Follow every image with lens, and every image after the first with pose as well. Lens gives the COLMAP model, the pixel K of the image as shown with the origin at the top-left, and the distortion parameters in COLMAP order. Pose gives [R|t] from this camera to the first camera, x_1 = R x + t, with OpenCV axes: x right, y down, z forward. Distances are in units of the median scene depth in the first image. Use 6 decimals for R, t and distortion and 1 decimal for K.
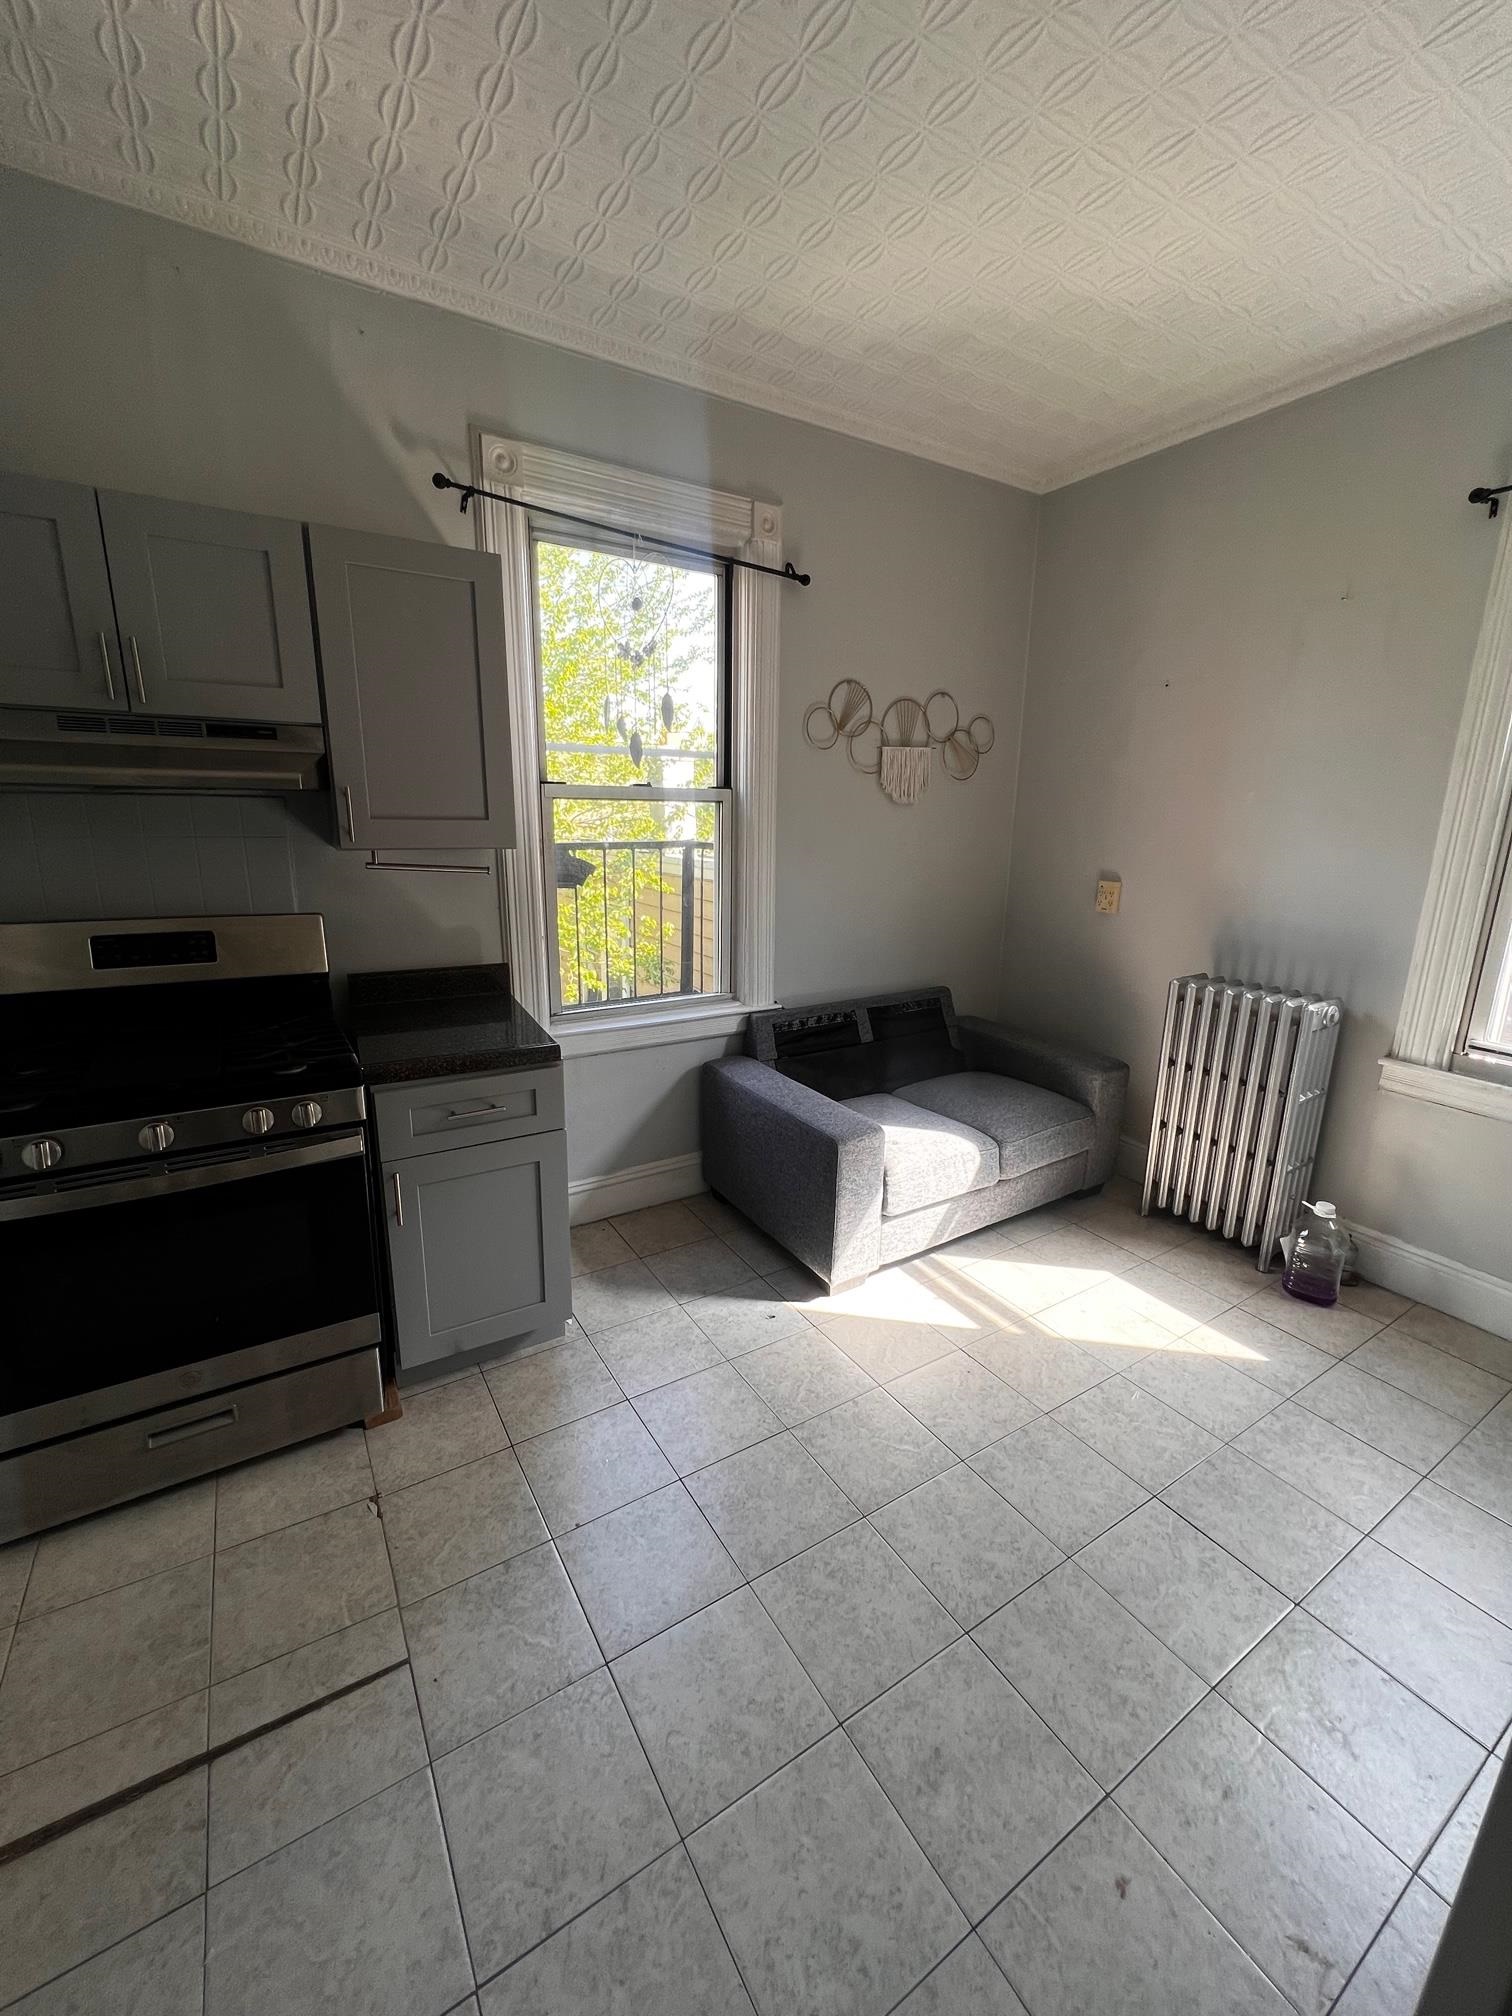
lens RADIAL K [[809.4, 0, 756.7], [0, 809.4, 1007.5], [0, 0, 1]] dist [-0.000057, 0.000341]
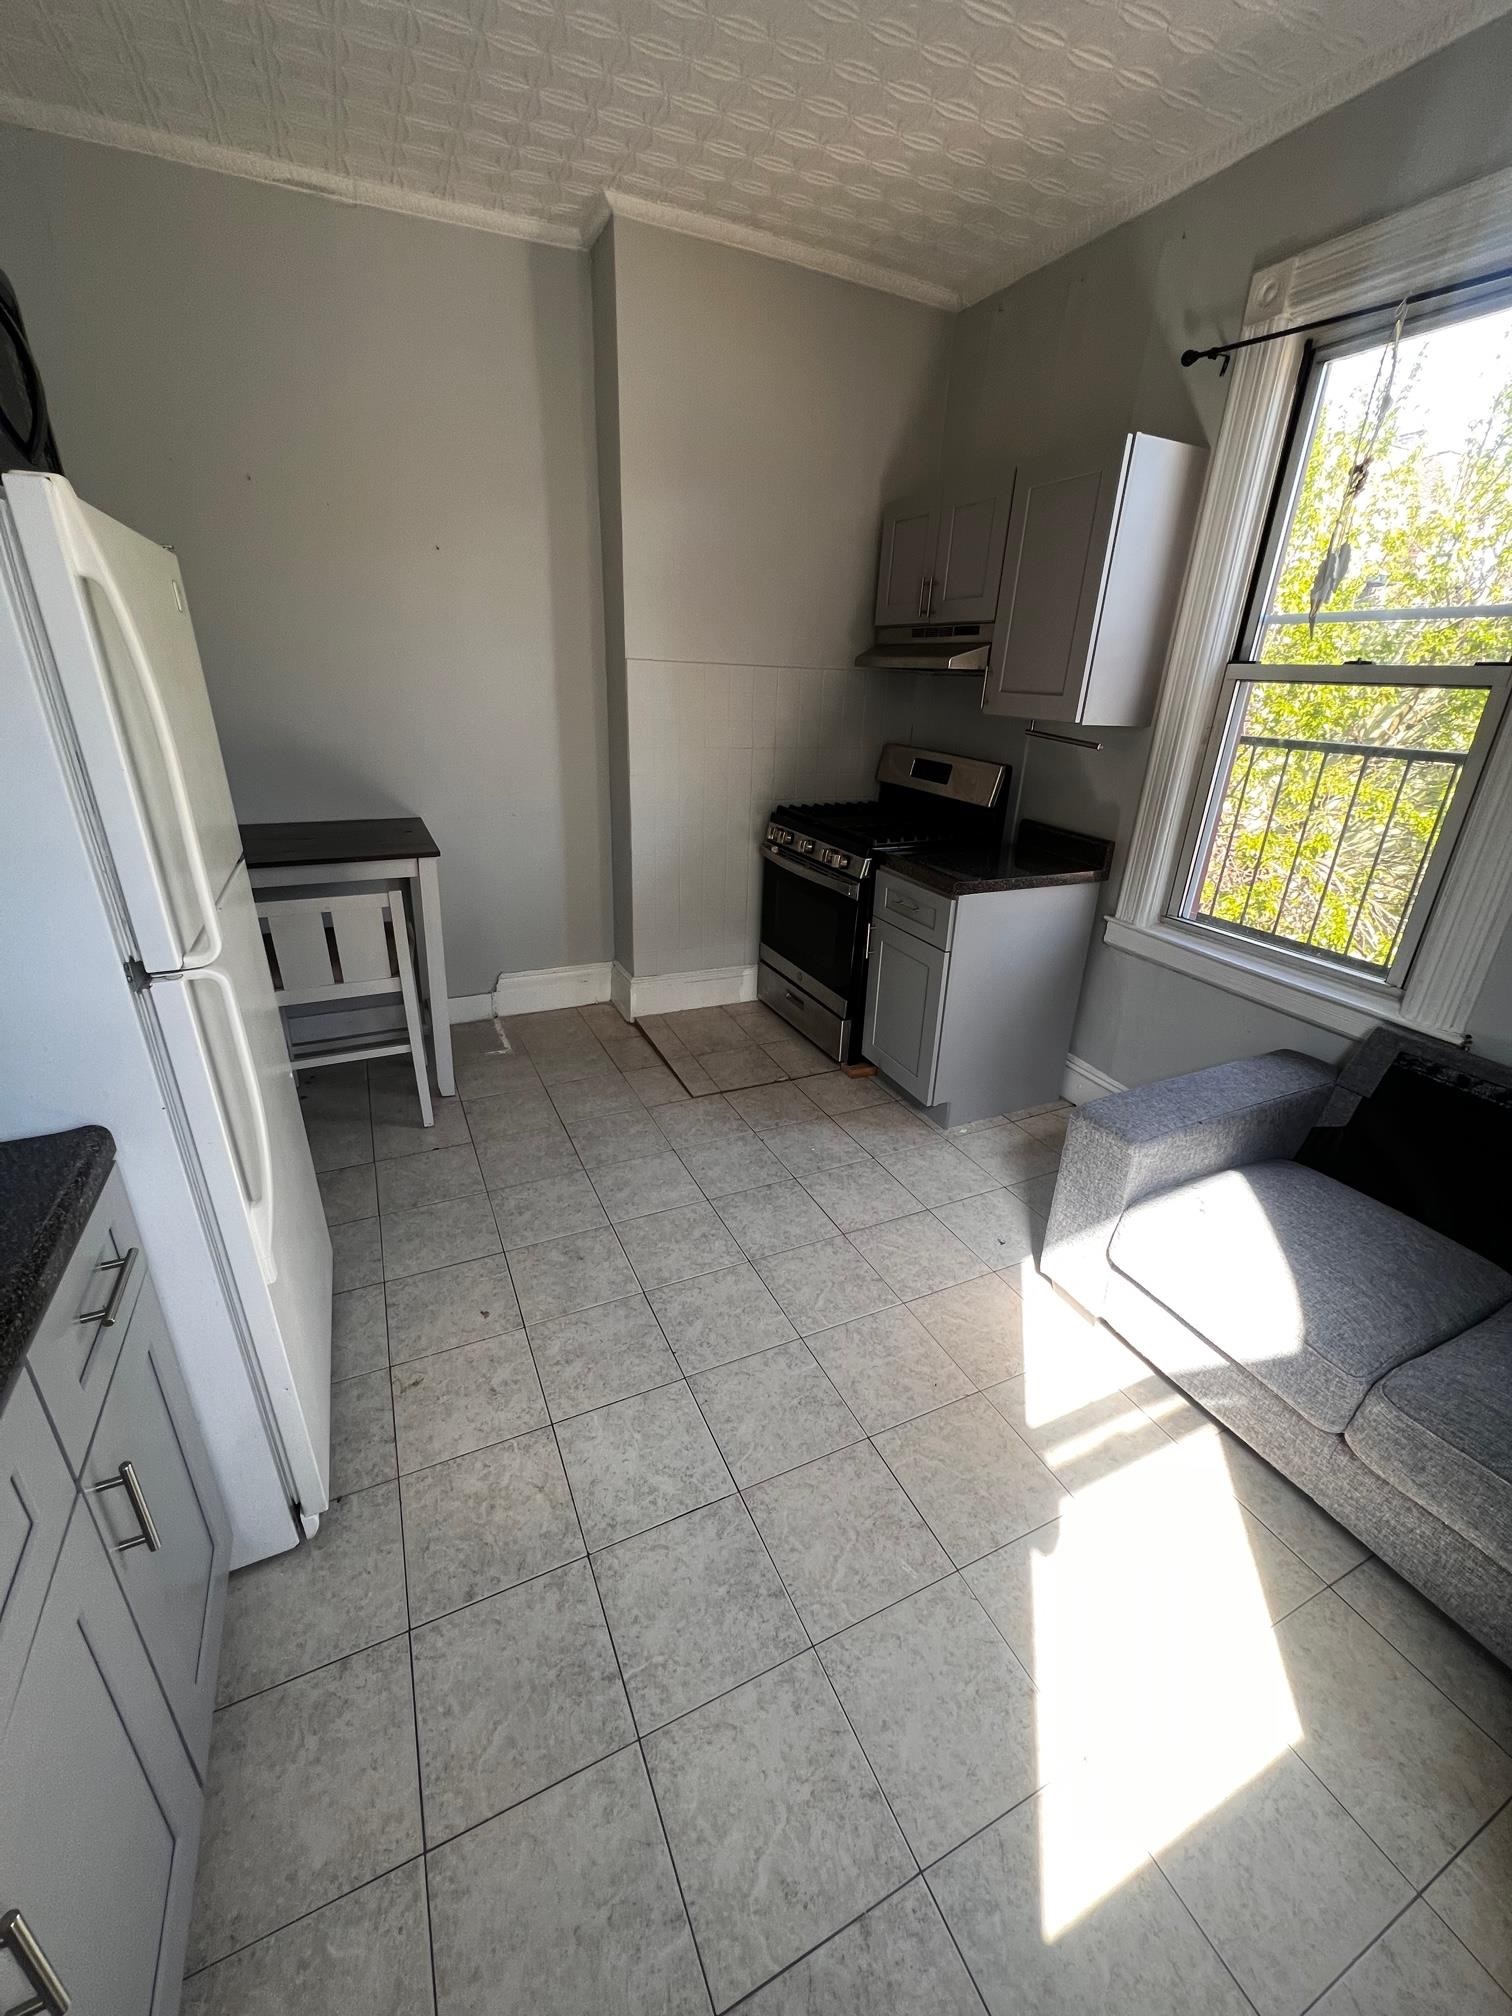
lens RADIAL K [[809.4, 0, 759.8], [0, 809.4, 1005.6], [0, 0, 1]] dist [-0.000057, 0.000341]
pose [[-0.114225, 0.358614, -0.926471, 1.004692], [-0.278362, 0.883665, 0.376364, -0.169980], [0.953660, 0.300885, -0.001112, 0.787638]]
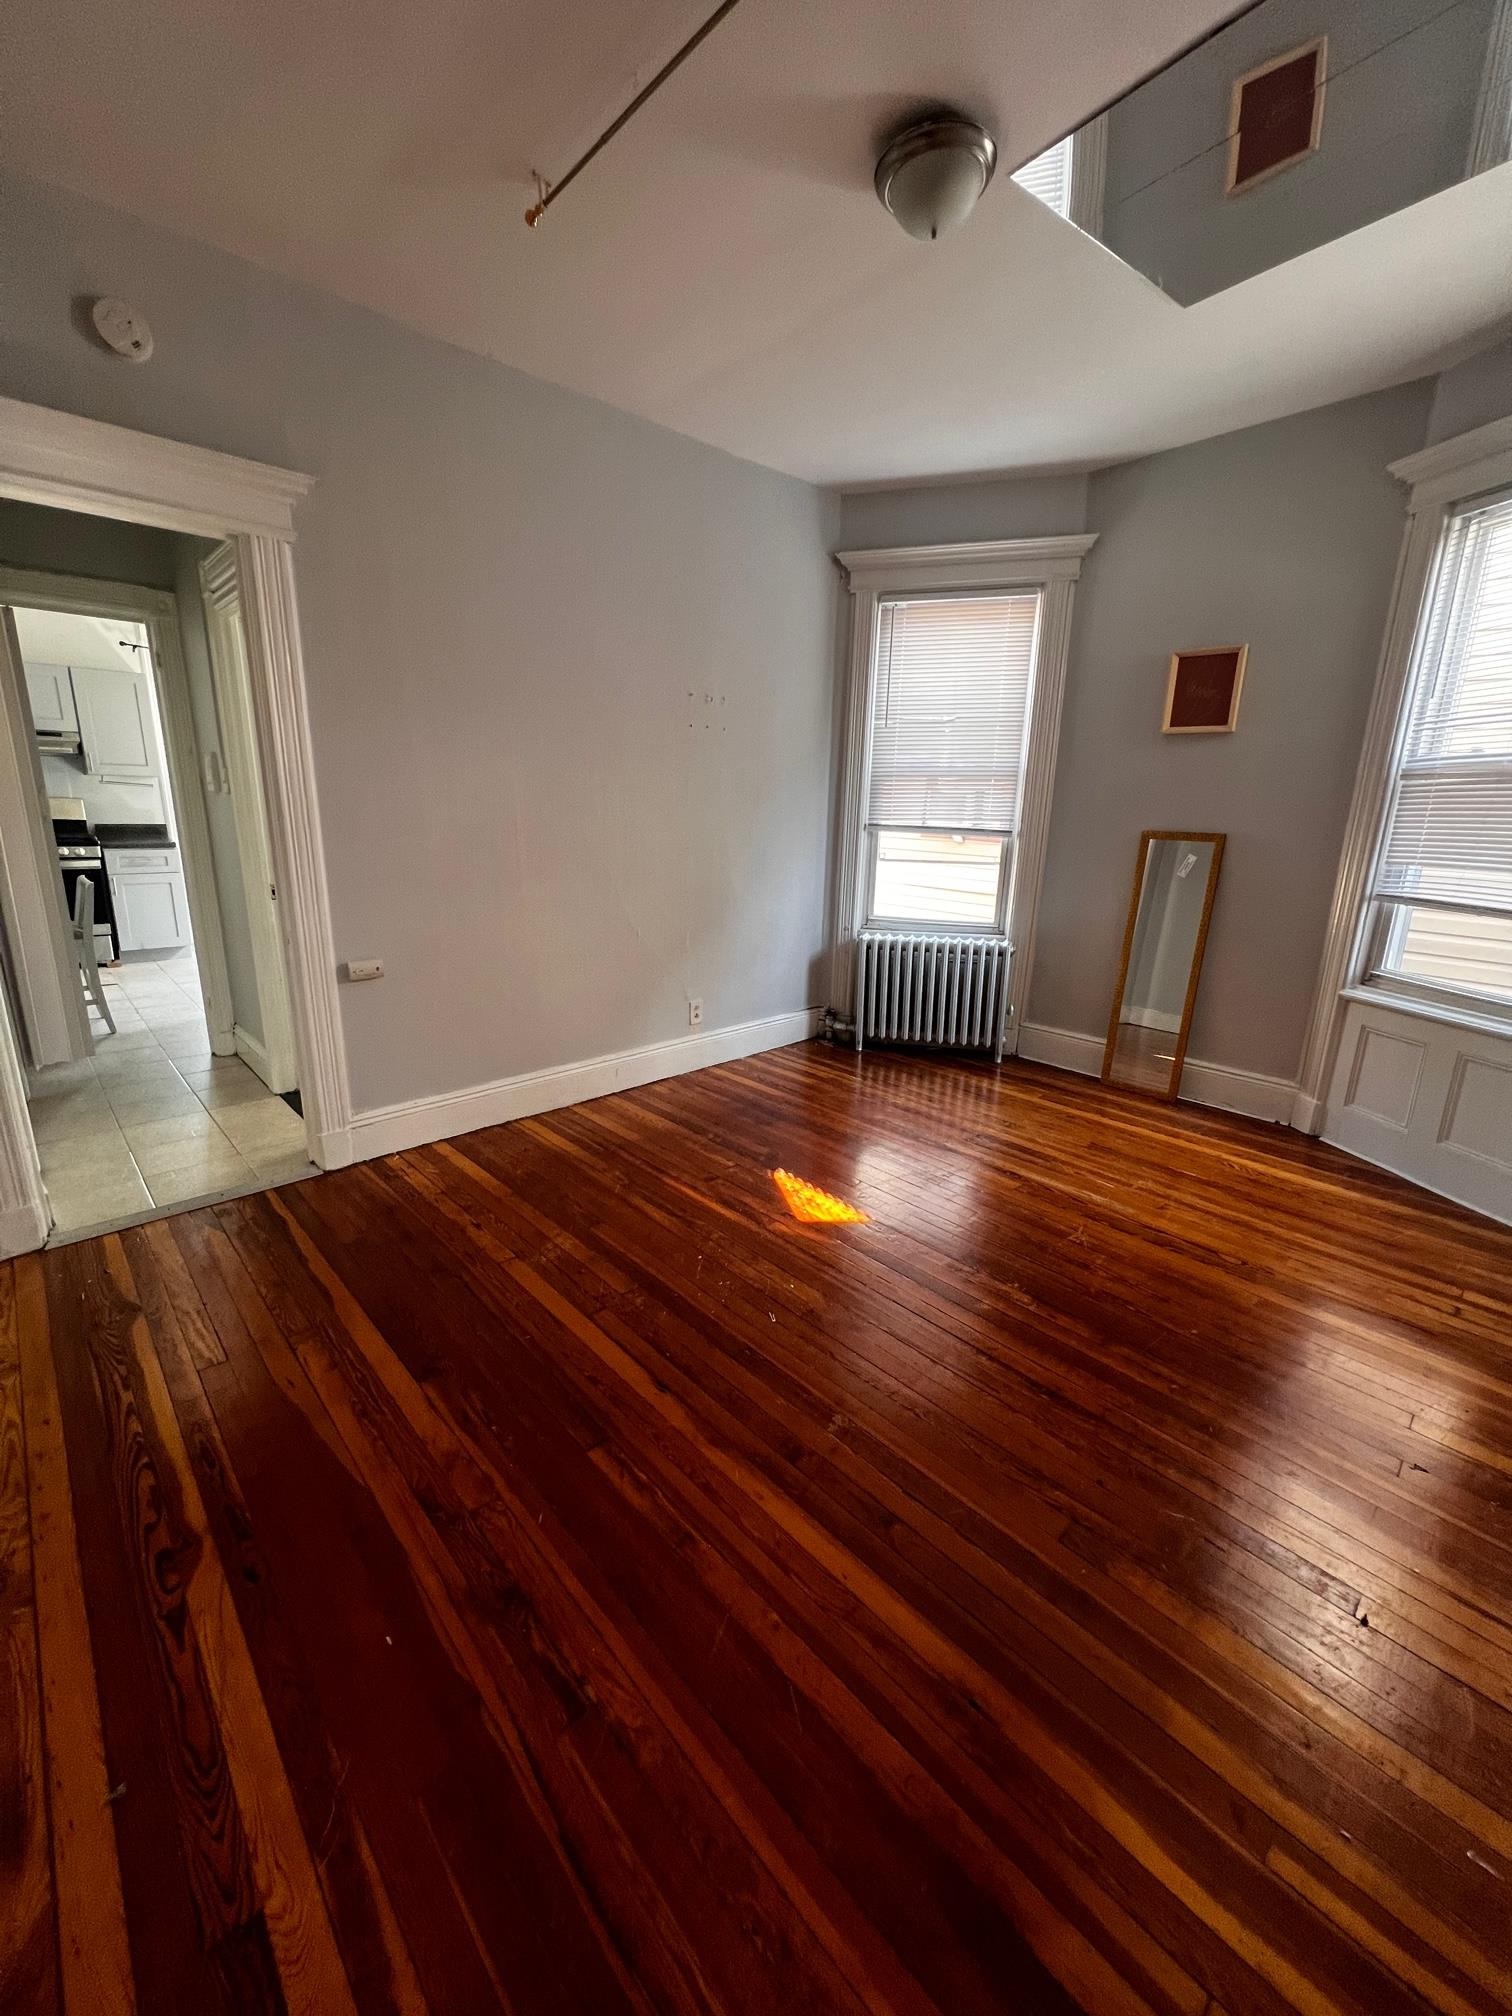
lens RADIAL K [[809.4, 0, 759.8], [0, 809.4, 1006.9], [0, 0, 1]] dist [-0.000057, 0.000341]
pose [[0.983891, -0.048249, 0.172137, 1.344548], [0.046727, 0.998825, 0.012885, 0.726896], [-0.172557, -0.004634, 0.984989, -2.330308]]
